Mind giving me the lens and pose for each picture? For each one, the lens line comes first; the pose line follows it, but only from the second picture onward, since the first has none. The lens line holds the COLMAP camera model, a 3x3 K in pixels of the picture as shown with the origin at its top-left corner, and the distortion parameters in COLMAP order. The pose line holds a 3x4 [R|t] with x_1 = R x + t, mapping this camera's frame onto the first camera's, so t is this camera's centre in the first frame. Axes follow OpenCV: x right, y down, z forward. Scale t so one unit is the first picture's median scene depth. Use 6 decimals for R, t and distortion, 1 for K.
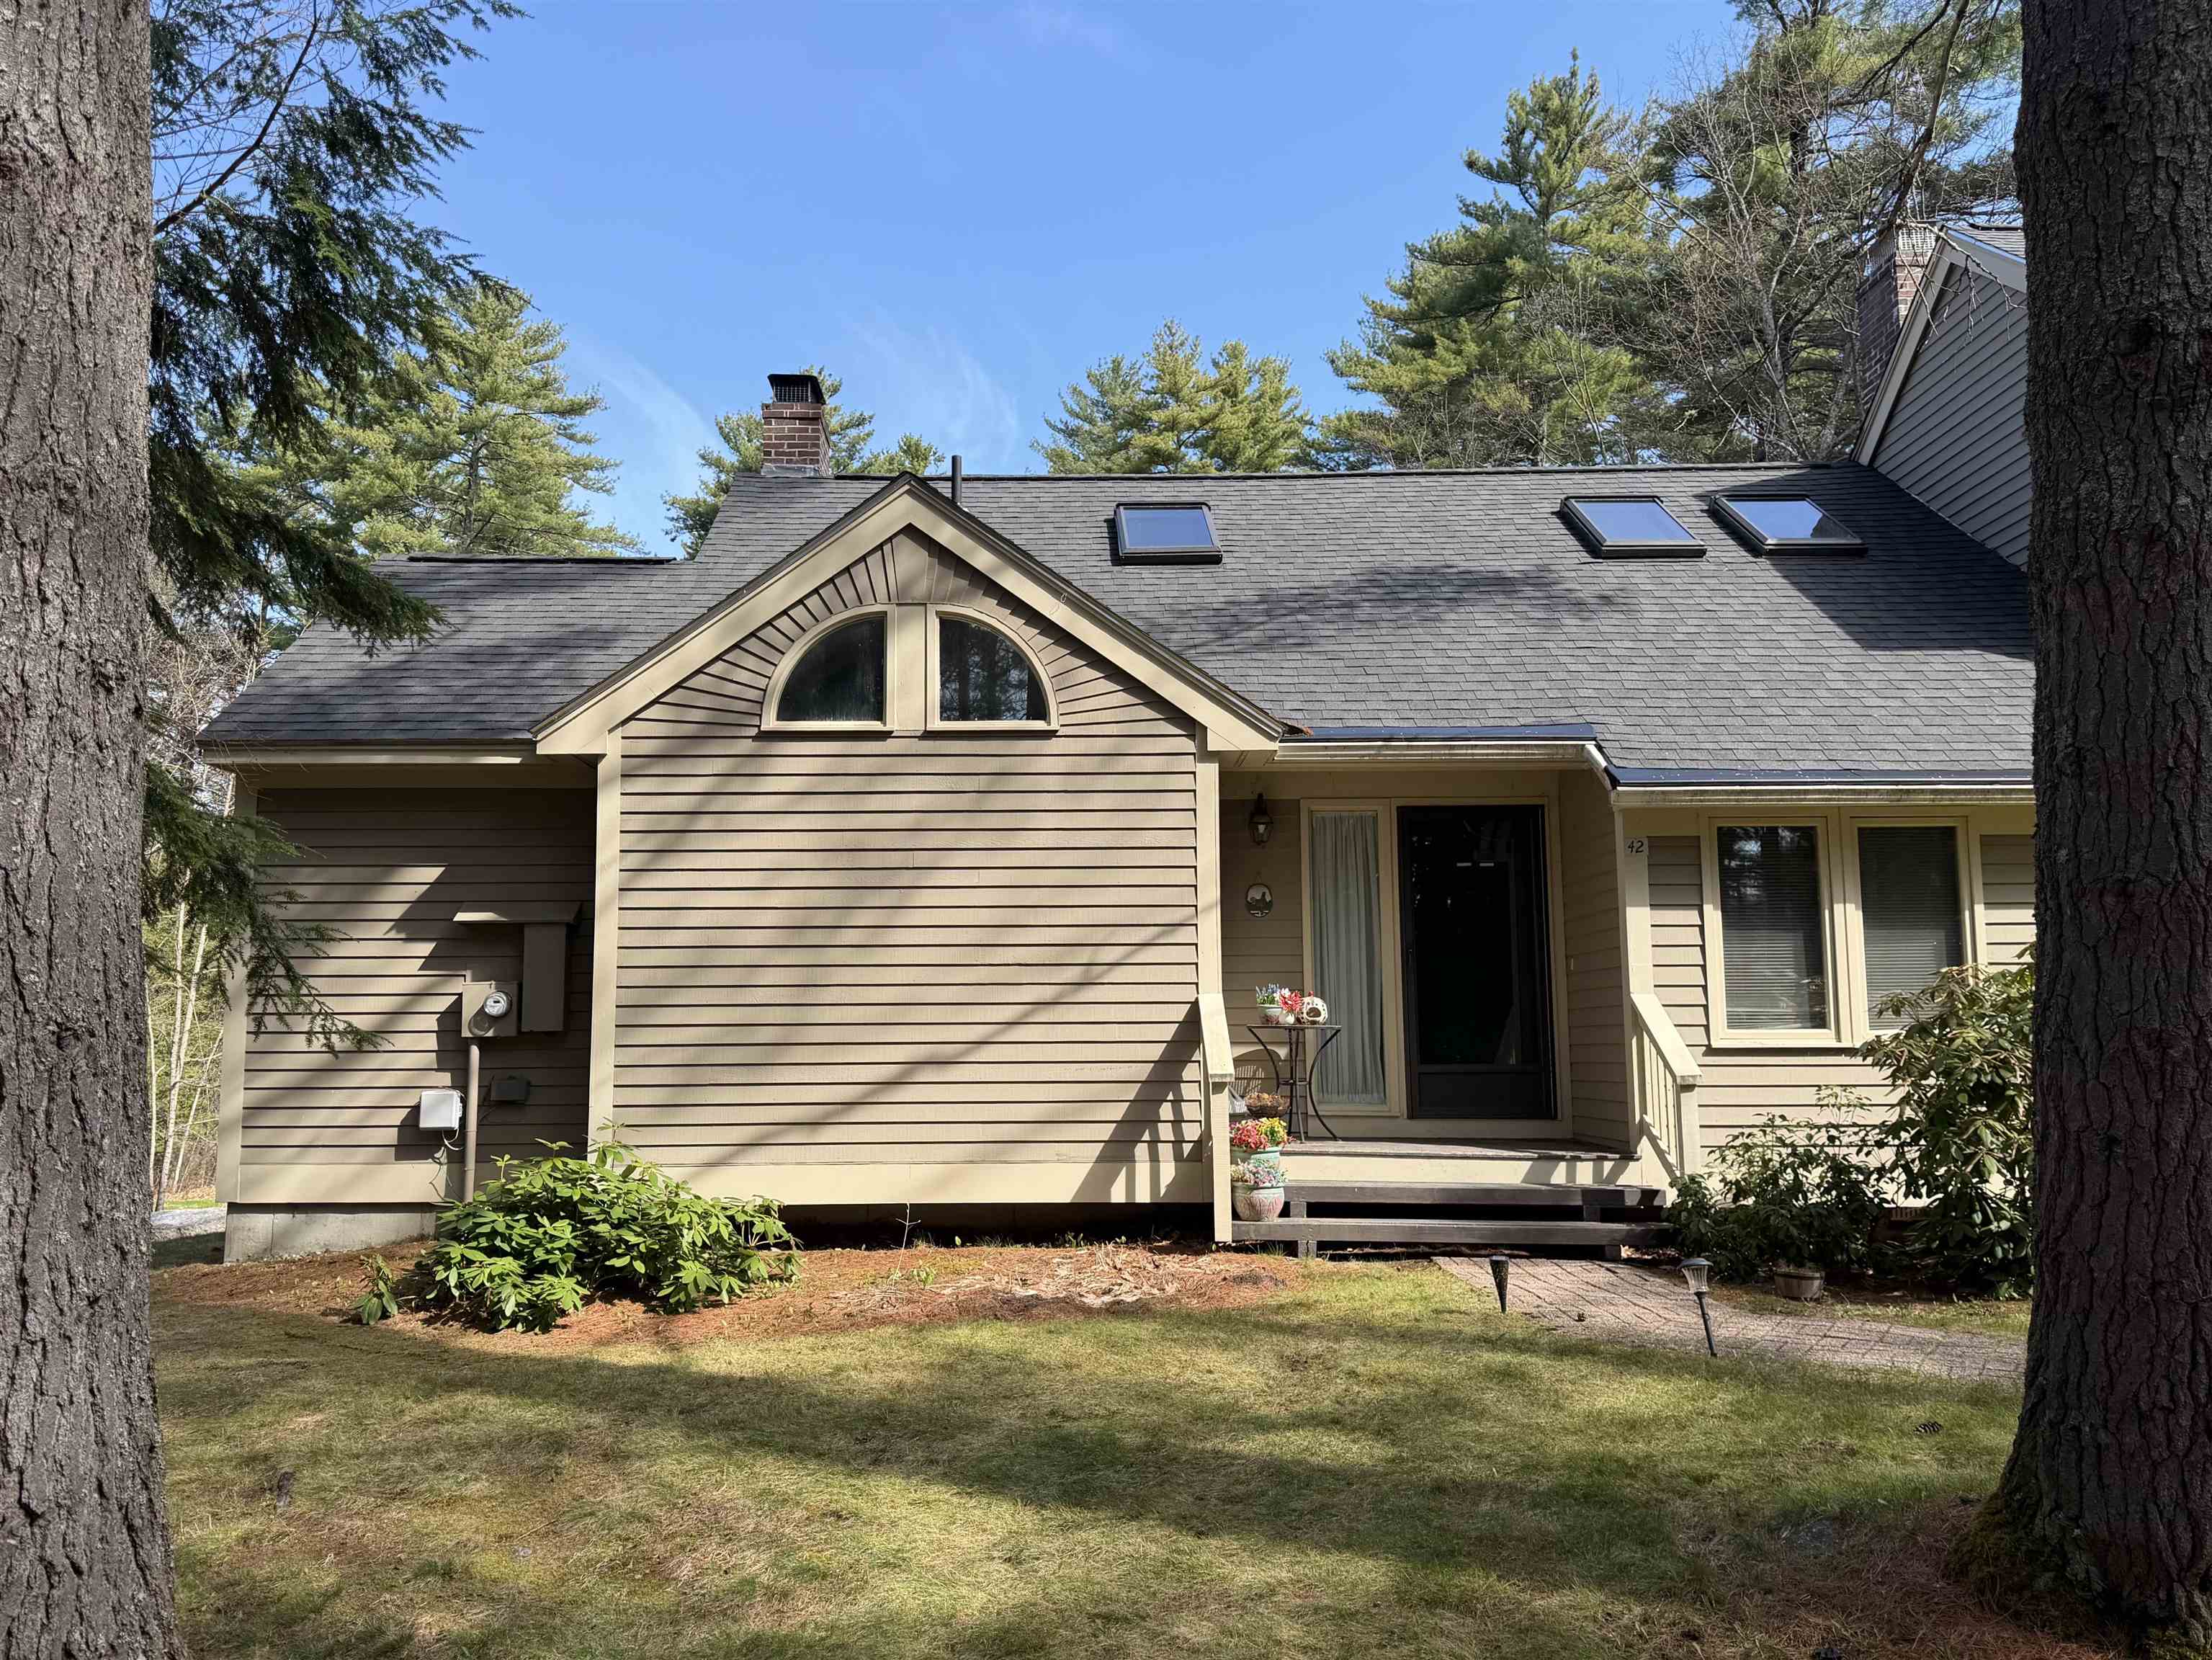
lens RADIAL K [[1690.1, 0, 986.5], [0, 1690.1, 848.3], [0, 0, 1]] dist [0.064848, -0.001094]
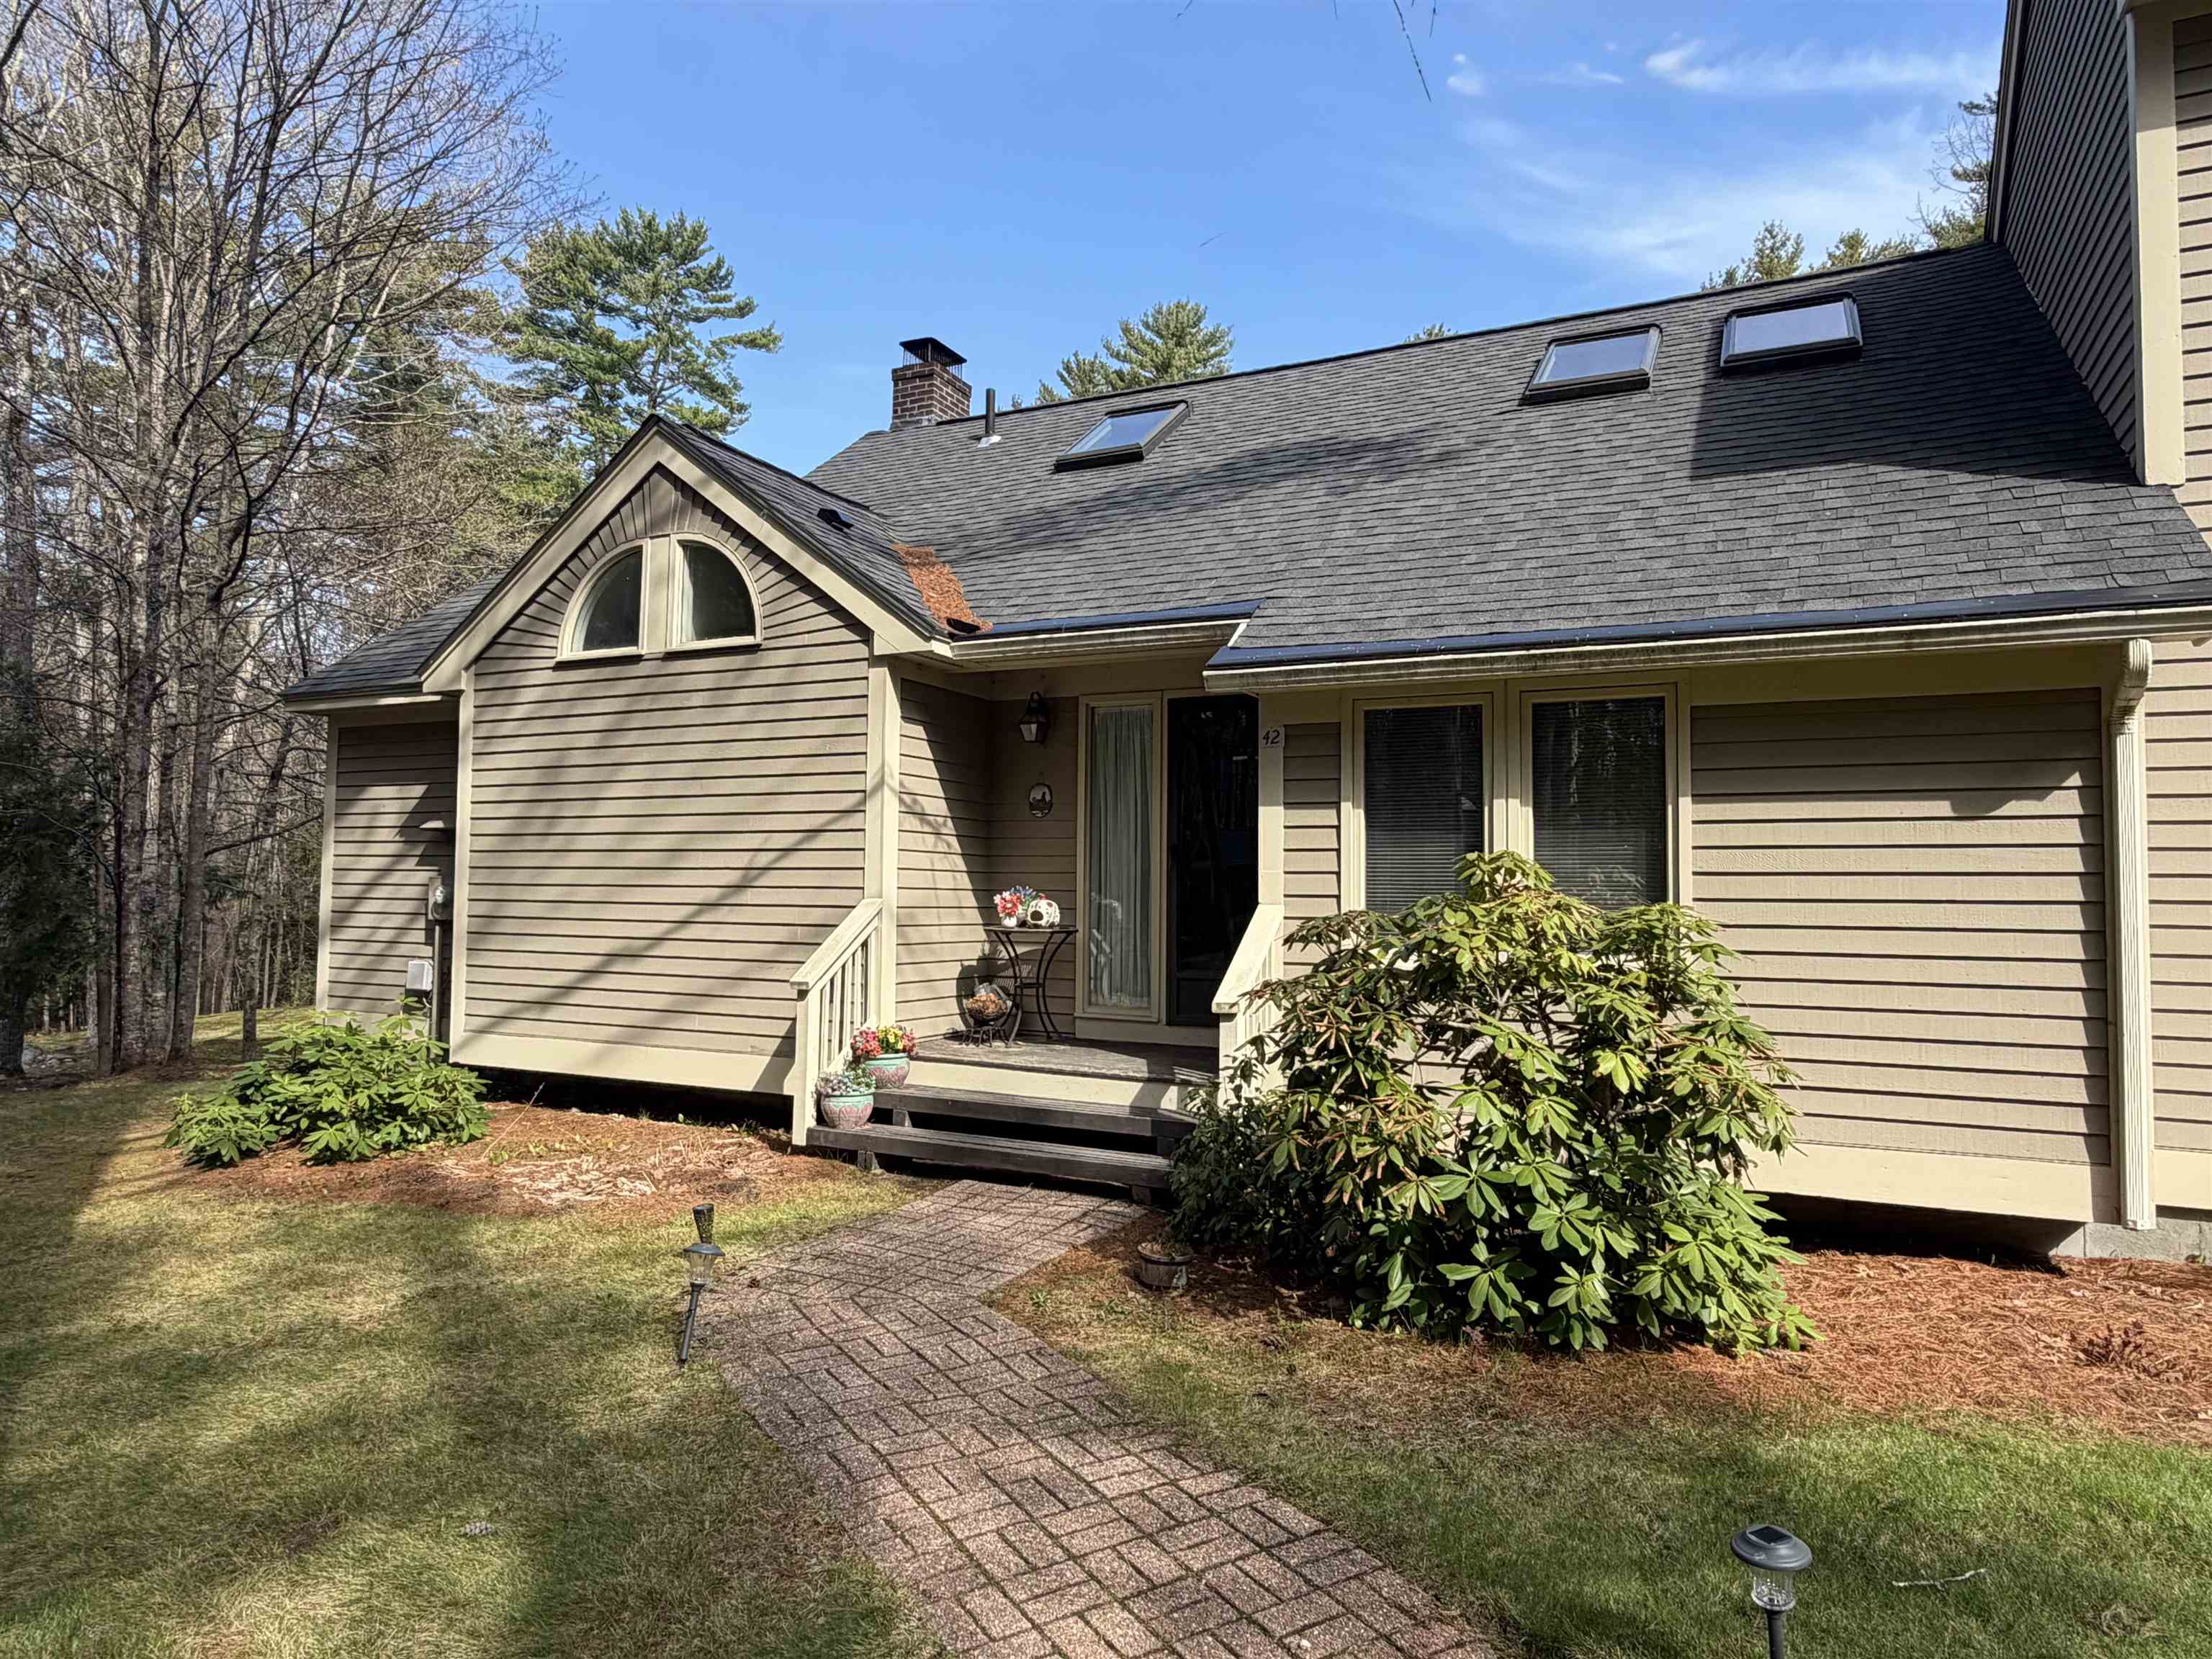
lens RADIAL K [[1340.1, 0, 1106.0], [0, 1340.1, 829.5], [0, 0, 1]] dist [0.000141, 0.000698]
pose [[0.899821, -0.004593, -0.436235, 0.595528], [0.033222, 0.997762, 0.058022, 0.003594], [0.434992, -0.066703, 0.897960, 0.341047]]
